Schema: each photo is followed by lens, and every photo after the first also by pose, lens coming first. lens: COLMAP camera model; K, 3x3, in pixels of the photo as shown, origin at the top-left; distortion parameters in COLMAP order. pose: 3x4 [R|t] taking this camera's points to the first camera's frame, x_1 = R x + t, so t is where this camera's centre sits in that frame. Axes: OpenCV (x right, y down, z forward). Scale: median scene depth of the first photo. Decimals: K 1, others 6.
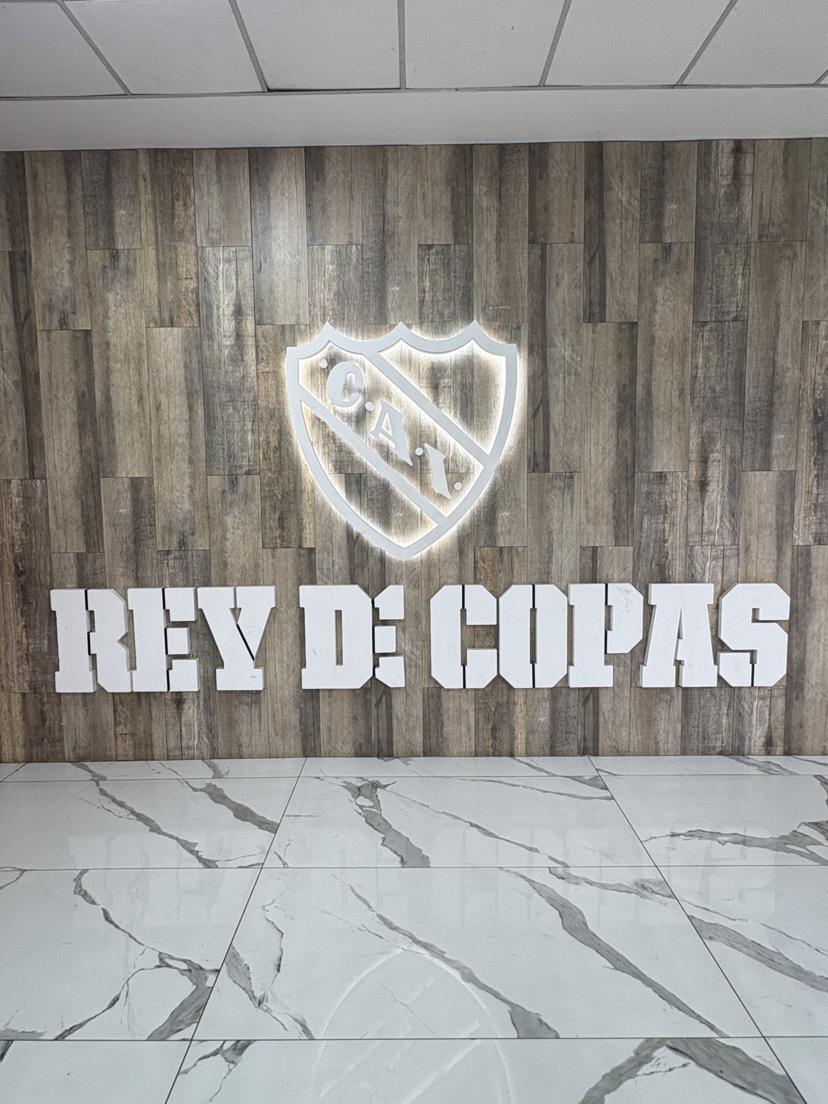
lens RADIAL K [[611.6, 0, 413.9], [0, 611.6, 549.2], [0, 0, 1]] dist [-0.001338, -0.000088]
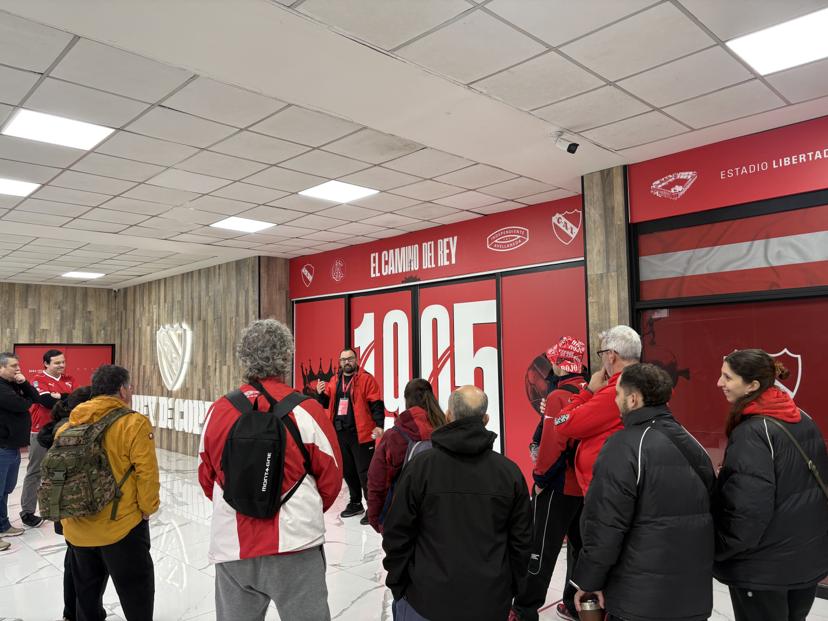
lens RADIAL K [[629.9, 0, 413.6], [0, 629.9, 311.6], [0, 0, 1]] dist [-0.000055, 0.000027]
pose [[0.700533, -0.047166, -0.712060, 3.454917], [-0.071389, 0.988176, -0.135689, -0.034568], [0.710040, 0.145888, 0.688883, -0.524609]]
